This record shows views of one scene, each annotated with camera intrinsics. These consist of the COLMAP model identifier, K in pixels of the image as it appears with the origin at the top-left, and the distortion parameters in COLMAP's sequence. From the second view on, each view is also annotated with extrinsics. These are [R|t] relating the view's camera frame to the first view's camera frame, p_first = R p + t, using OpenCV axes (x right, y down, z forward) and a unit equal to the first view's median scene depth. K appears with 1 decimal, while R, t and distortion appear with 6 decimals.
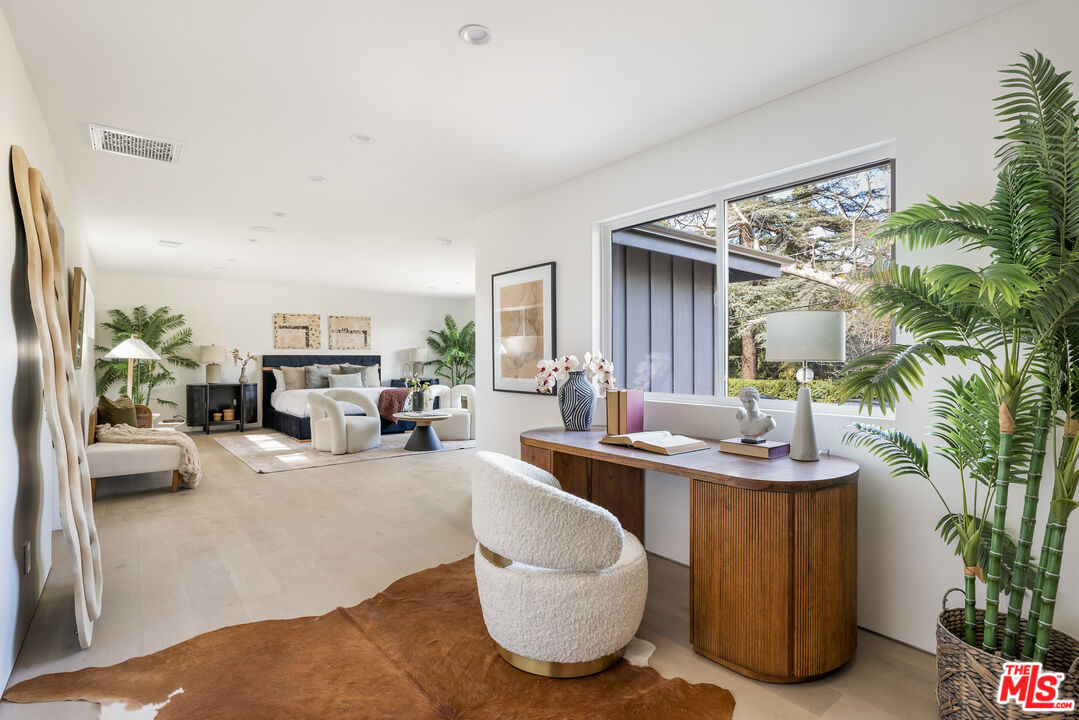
lens RADIAL K [[492.0, 0, 539.5], [0, 492.0, 360.0], [0, 0, 1]] dist [-0.035843, 0.019775]
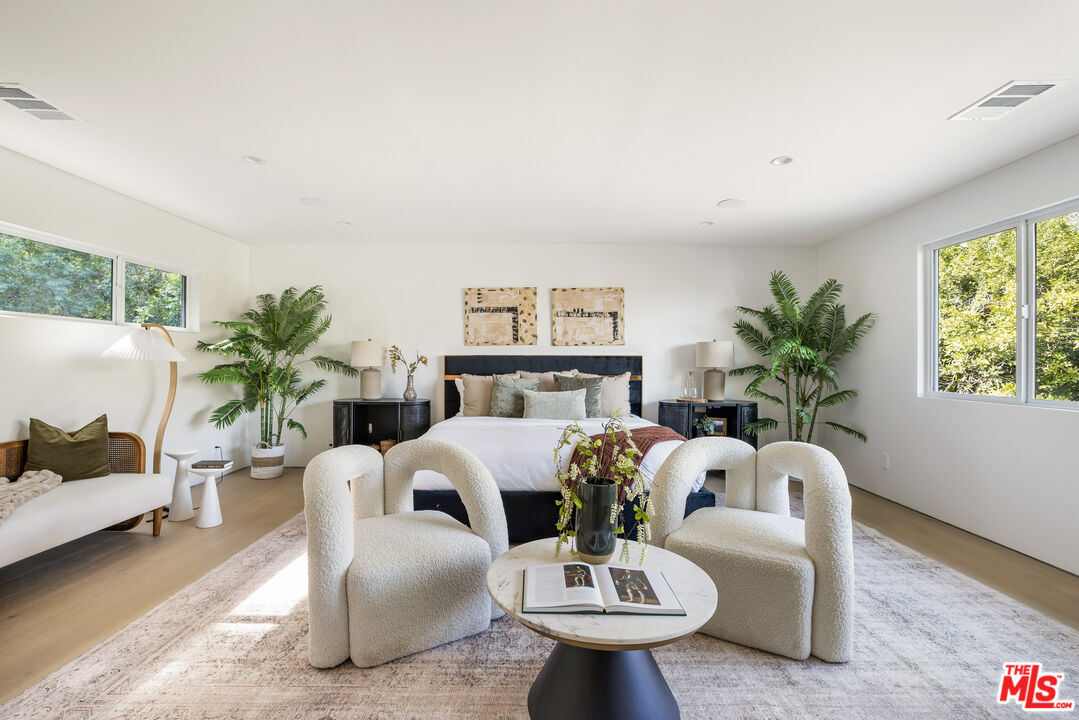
lens RADIAL K [[492.0, 0, 539.5], [0, 492.0, 360.0], [0, 0, 1]] dist [-0.035843, 0.019775]
pose [[0.769935, 0.002418, -0.638117, -0.068013], [-0.005147, 0.999984, -0.002420, -0.003247], [0.638101, 0.005147, 0.769935, 0.553061]]
